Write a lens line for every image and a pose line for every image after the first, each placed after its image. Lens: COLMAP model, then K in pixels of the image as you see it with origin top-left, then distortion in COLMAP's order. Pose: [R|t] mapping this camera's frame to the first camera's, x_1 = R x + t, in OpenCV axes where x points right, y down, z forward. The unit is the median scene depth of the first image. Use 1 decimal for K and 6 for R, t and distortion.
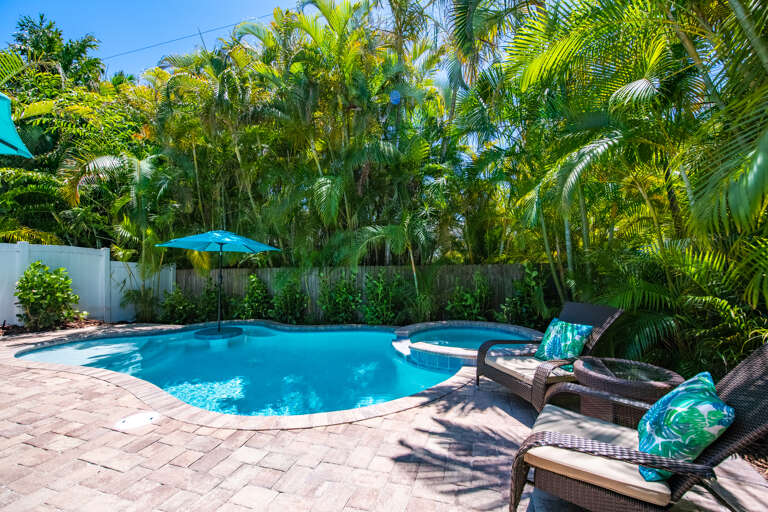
lens RADIAL K [[305.4, 0, 387.9], [0, 305.4, 253.8], [0, 0, 1]] dist [-0.000782, -0.000419]
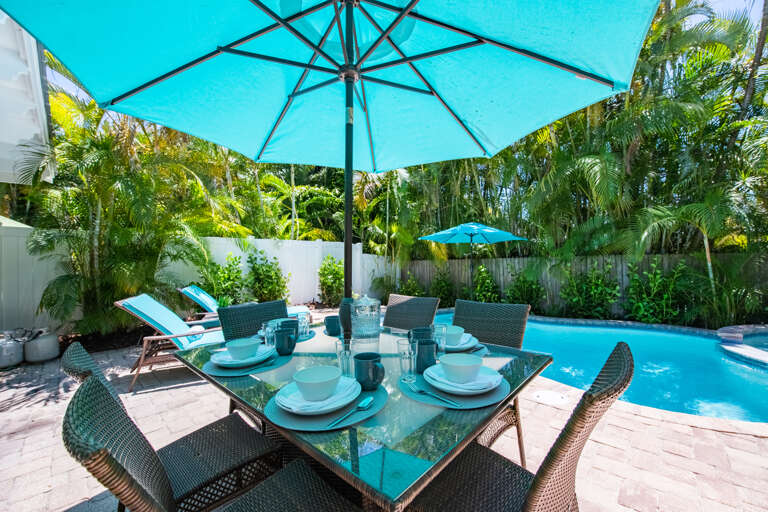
lens RADIAL K [[305.4, 0, 387.9], [0, 305.4, 253.8], [0, 0, 1]] dist [-0.000782, -0.000419]
pose [[0.904151, -0.015373, -0.426937, -0.343158], [0.024858, 0.999552, 0.016650, 0.006340], [0.426490, -0.025667, 0.904128, -0.080868]]
